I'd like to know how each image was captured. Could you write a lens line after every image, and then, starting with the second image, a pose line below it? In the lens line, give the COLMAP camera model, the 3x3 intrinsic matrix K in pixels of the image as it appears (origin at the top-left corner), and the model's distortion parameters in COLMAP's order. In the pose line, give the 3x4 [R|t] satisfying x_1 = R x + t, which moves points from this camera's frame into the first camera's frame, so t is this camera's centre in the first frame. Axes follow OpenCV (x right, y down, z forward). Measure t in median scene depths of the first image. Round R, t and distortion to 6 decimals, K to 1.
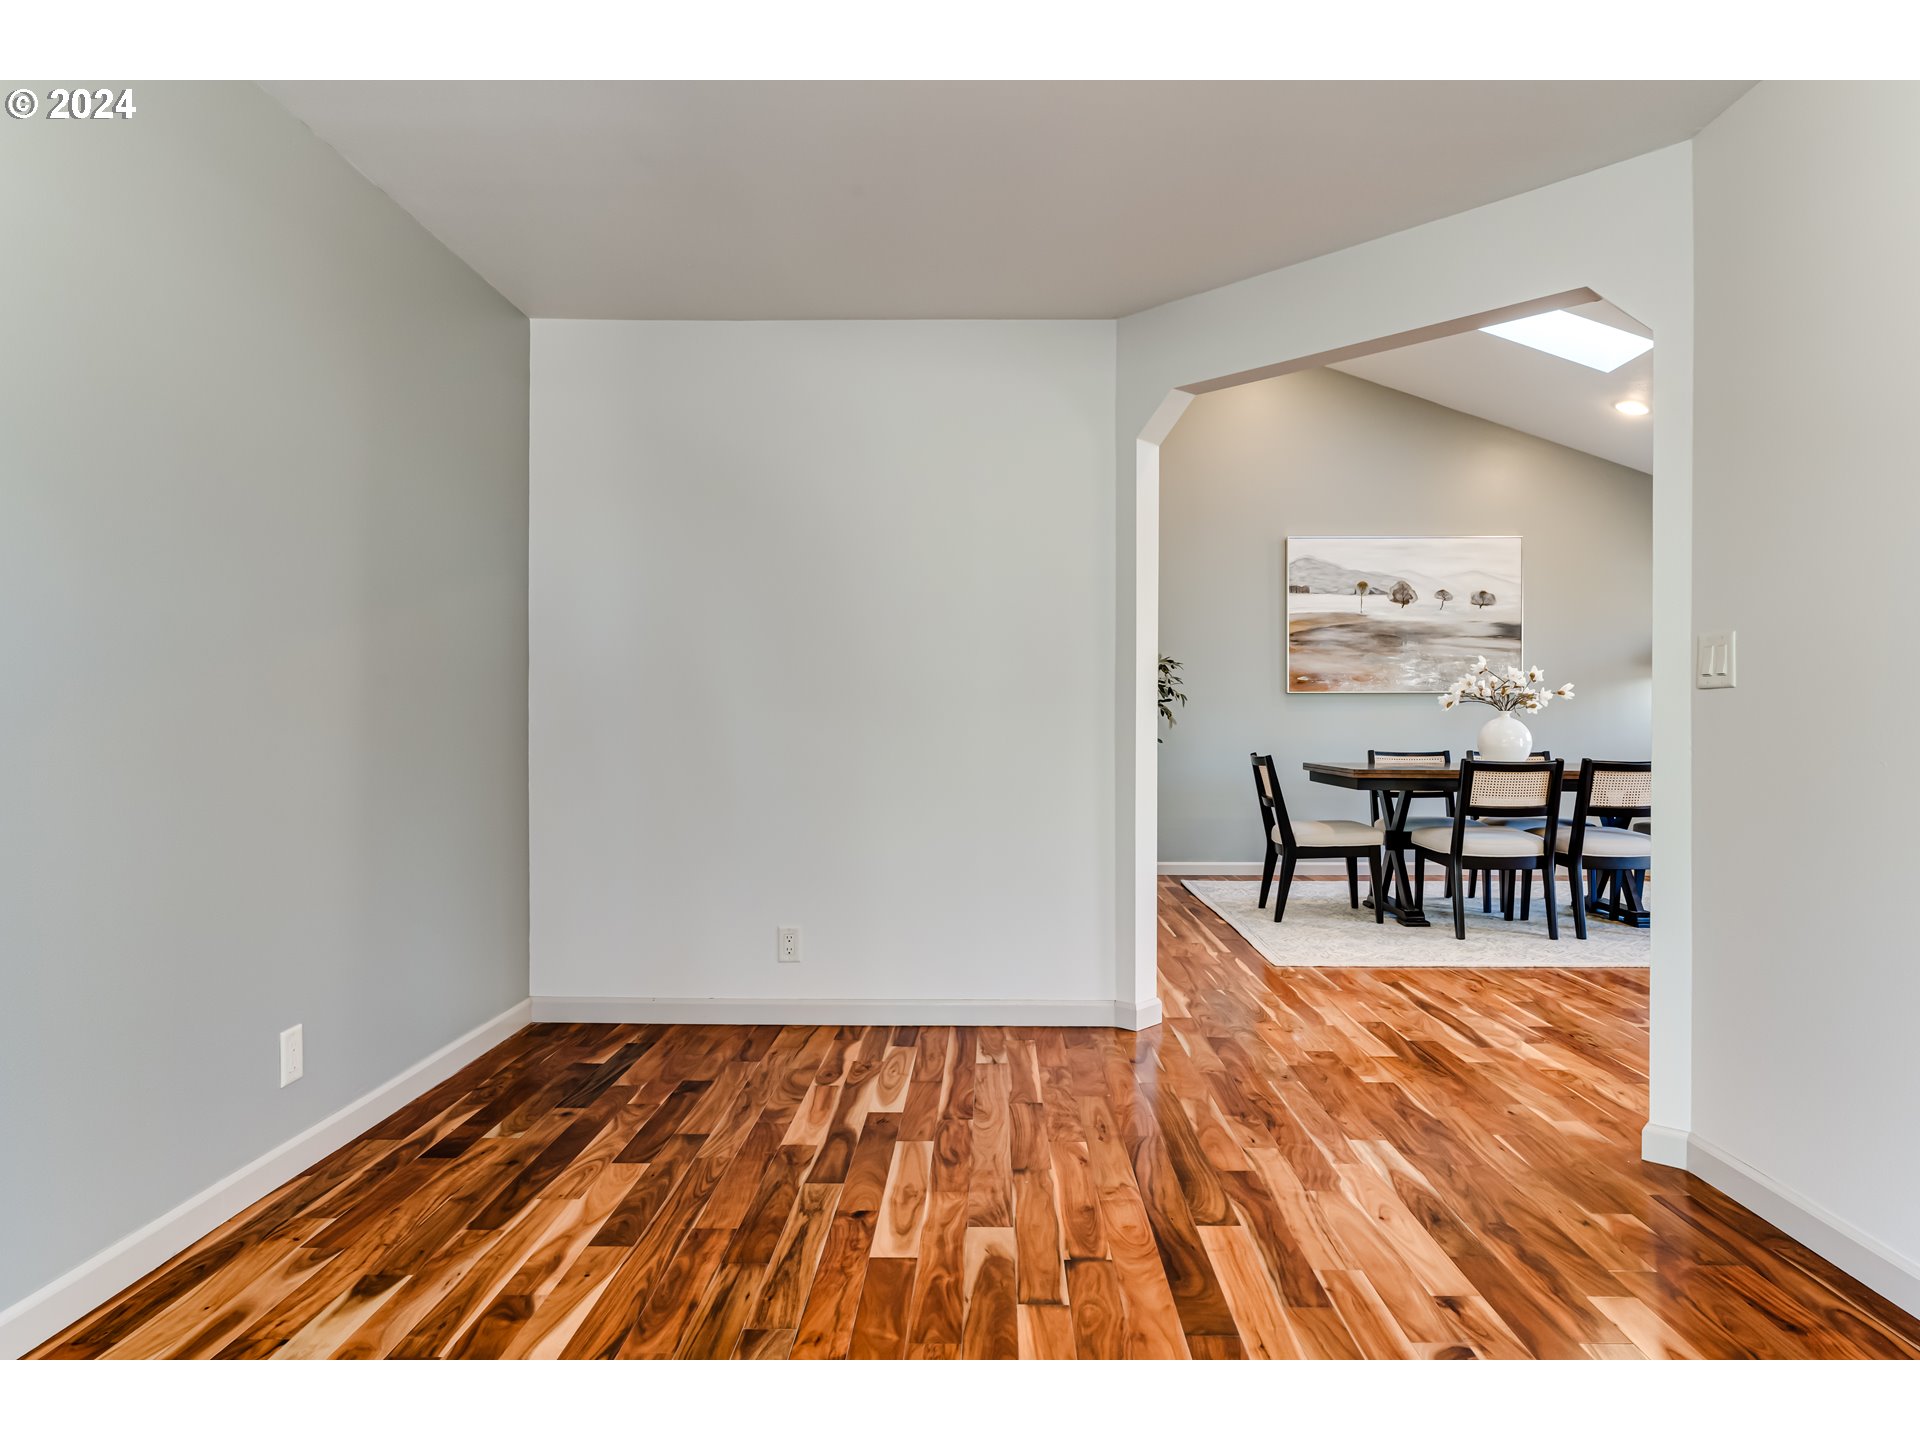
lens RADIAL K [[1133.8, 0, 961.1], [0, 1133.8, 722.2], [0, 0, 1]] dist [-0.014948, 0.004514]
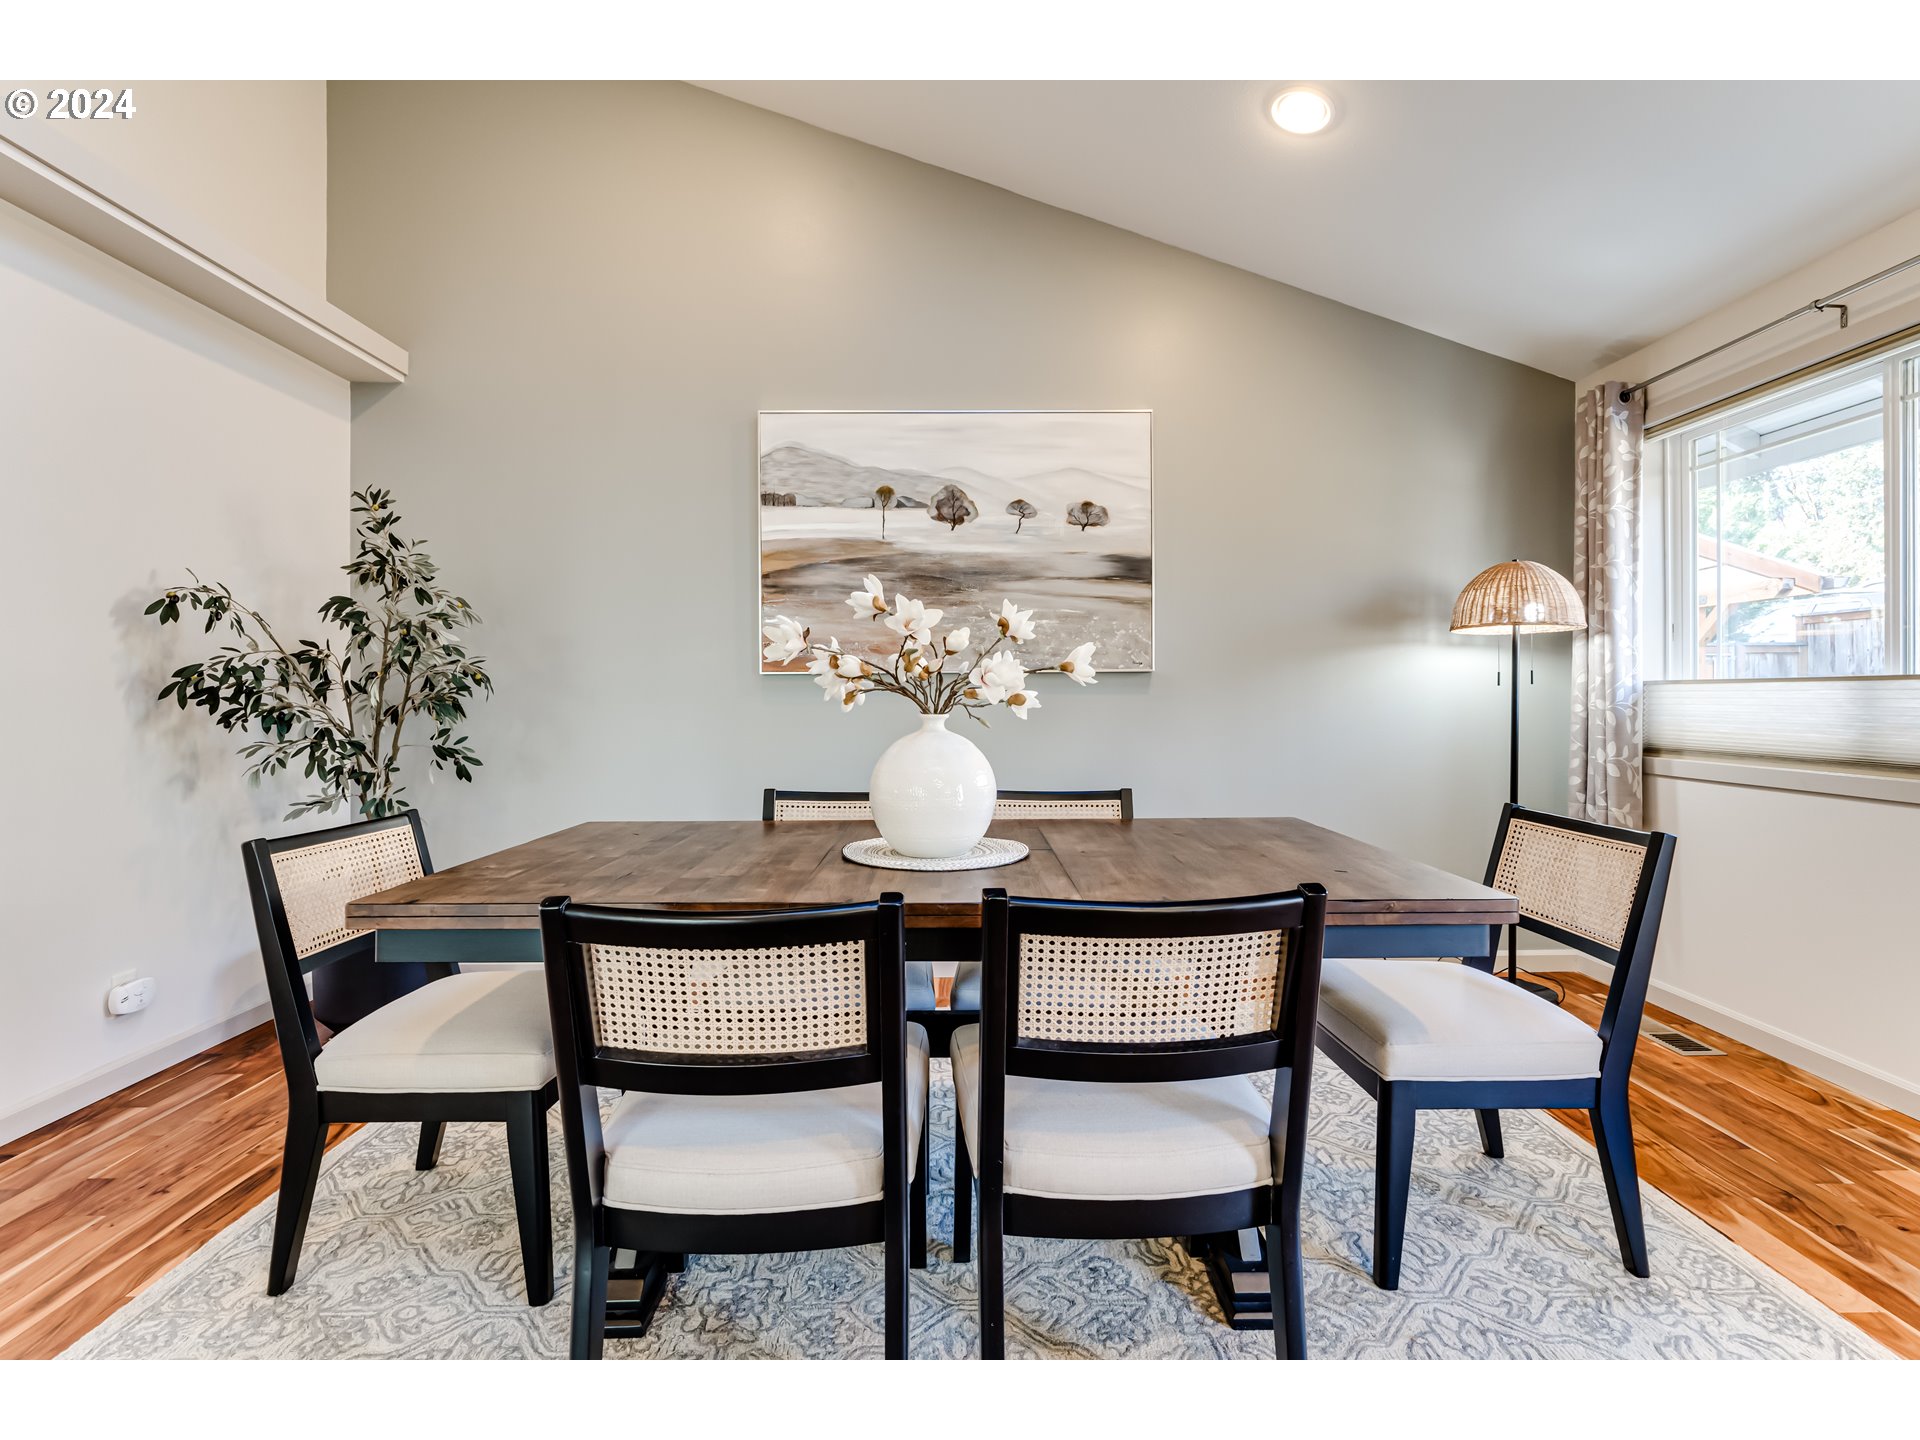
lens RADIAL K [[880.8, 0, 958.1], [0, 880.8, 703.1], [0, 0, 1]] dist [-0.005664, -0.000234]
pose [[0.999169, -0.006469, 0.040231, 0.372928], [0.006507, 0.999978, -0.000810, -0.010222], [-0.040225, 0.001071, 0.999190, 0.538218]]
